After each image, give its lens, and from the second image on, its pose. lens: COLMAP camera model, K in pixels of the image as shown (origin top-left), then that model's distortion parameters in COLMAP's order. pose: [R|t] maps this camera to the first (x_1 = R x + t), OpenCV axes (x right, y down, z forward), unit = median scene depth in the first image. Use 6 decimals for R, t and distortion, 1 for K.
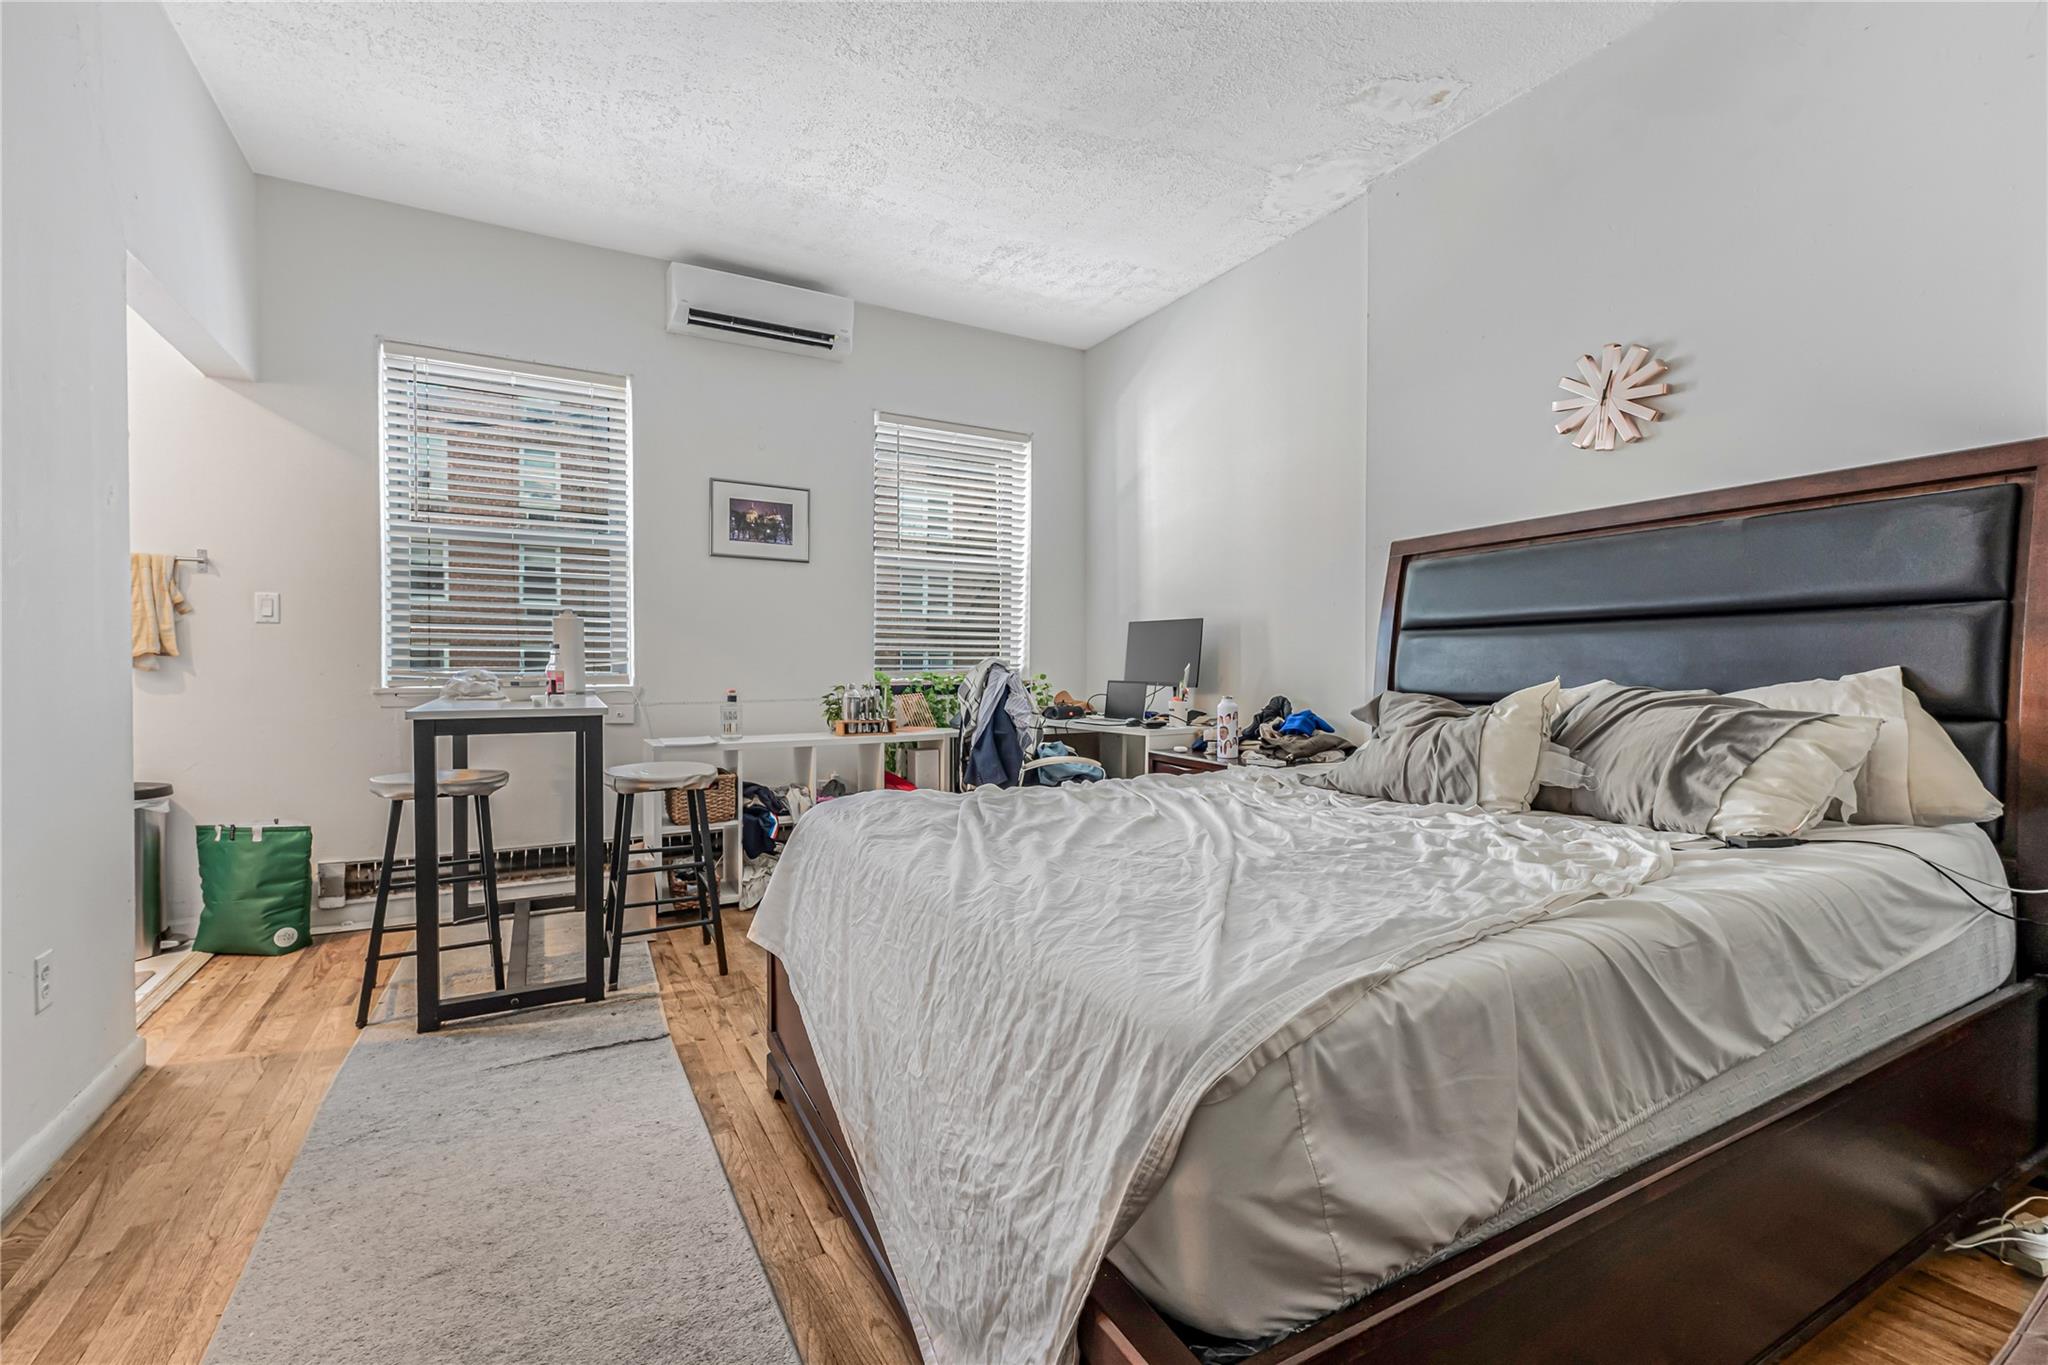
lens RADIAL K [[861.4, 0, 1026.6], [0, 861.4, 672.4], [0, 0, 1]] dist [-0.001429, 0.000489]
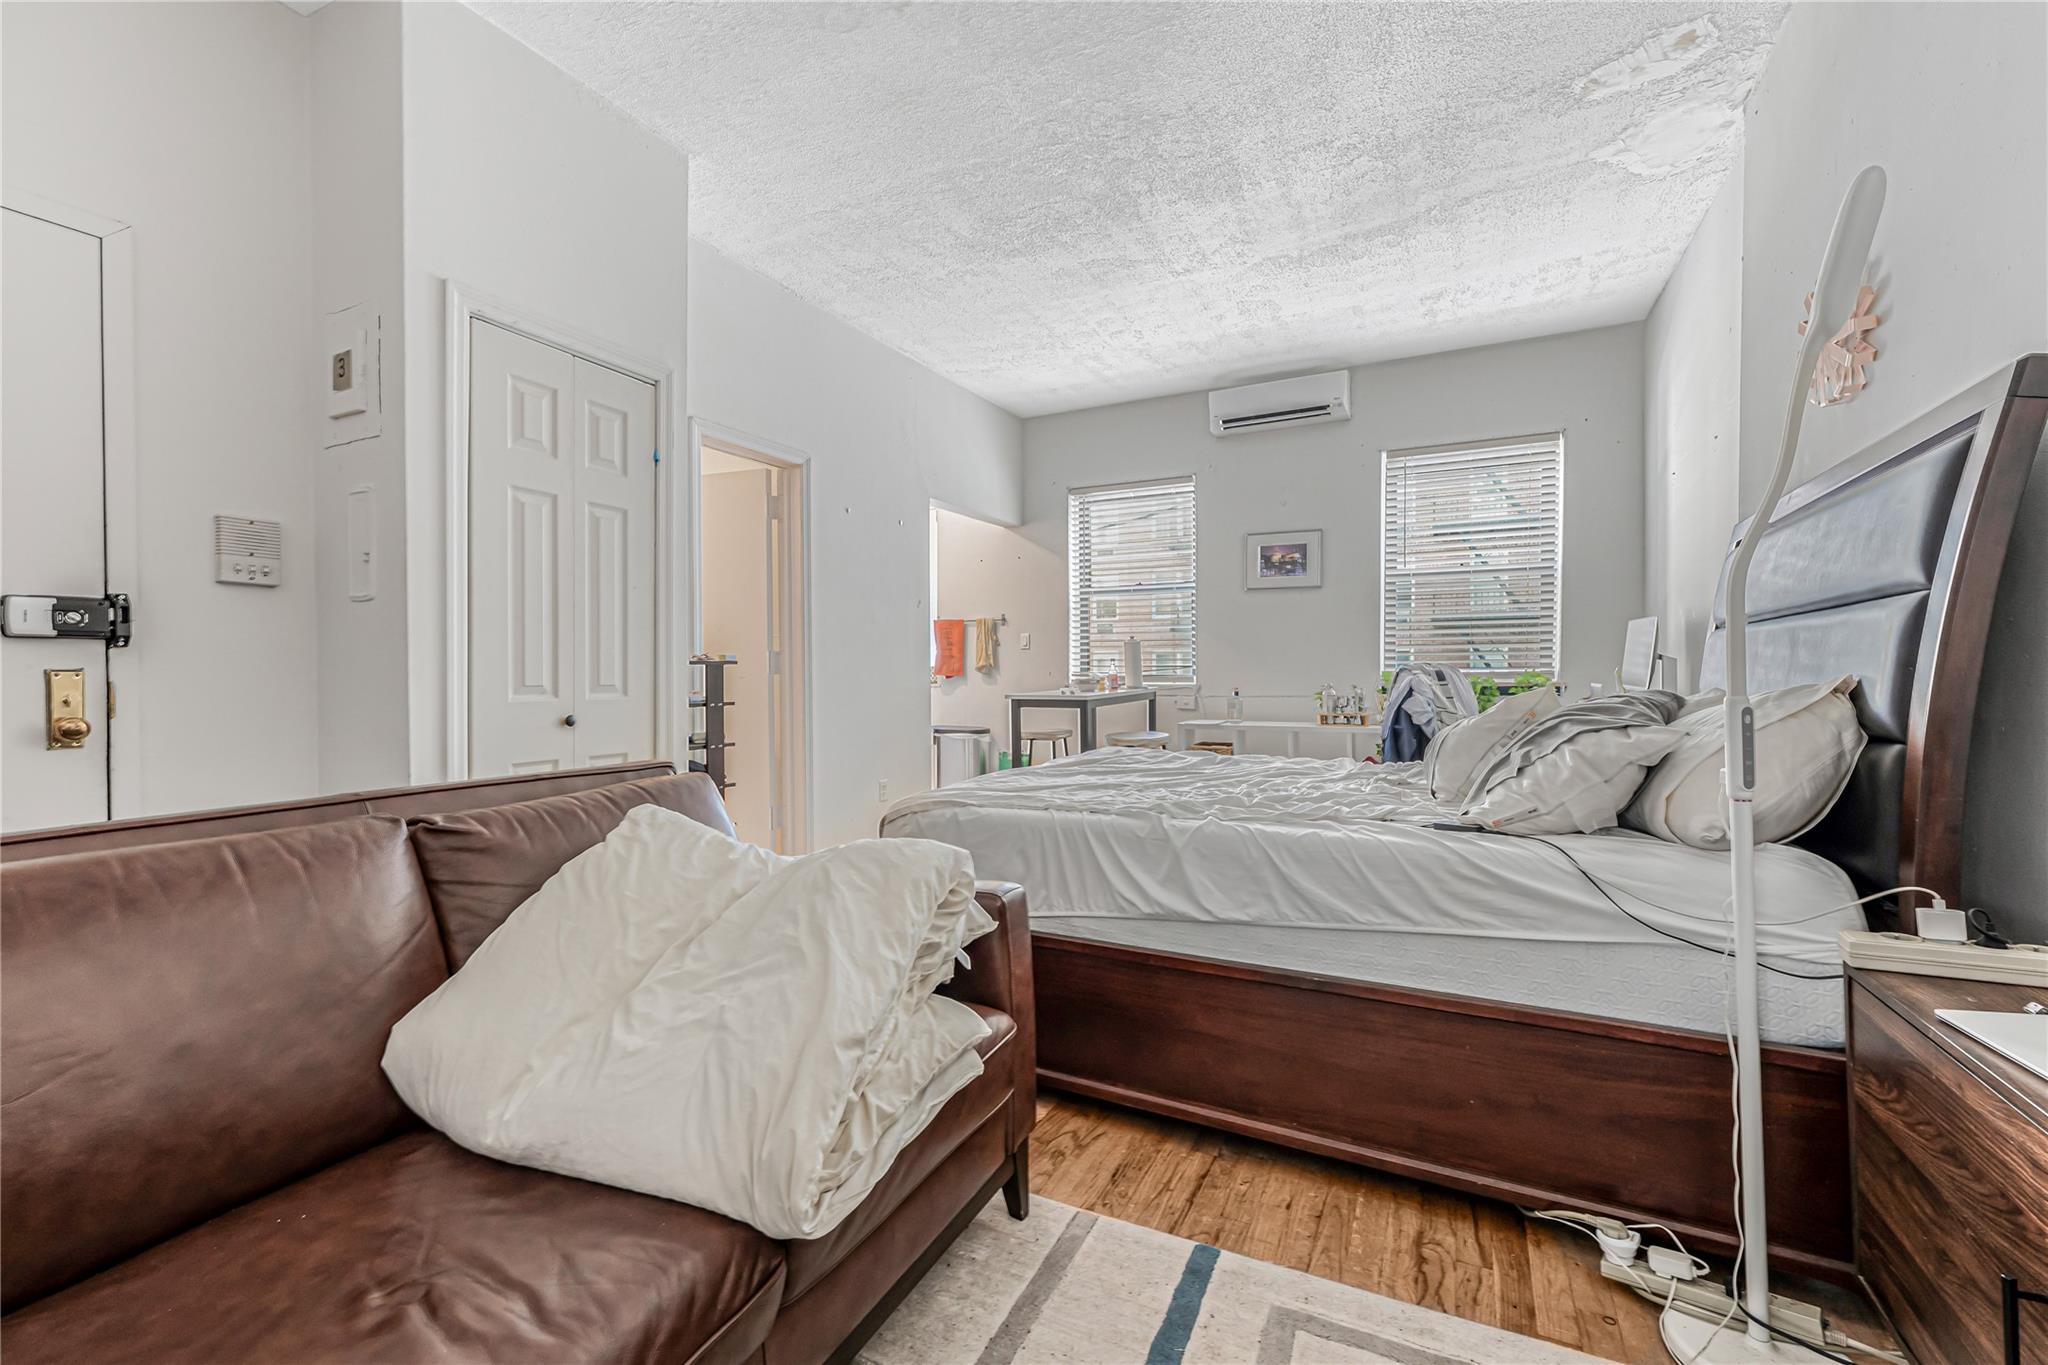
lens RADIAL K [[820.0, 0, 1014.9], [0, 820.0, 676.6], [0, 0, 1]] dist [0.002718, -0.000586]
pose [[0.556722, 0.004257, -0.830688, 0.563512], [0.002246, 0.999976, 0.006630, -0.006964], [0.830696, -0.005557, 0.556698, -0.045568]]
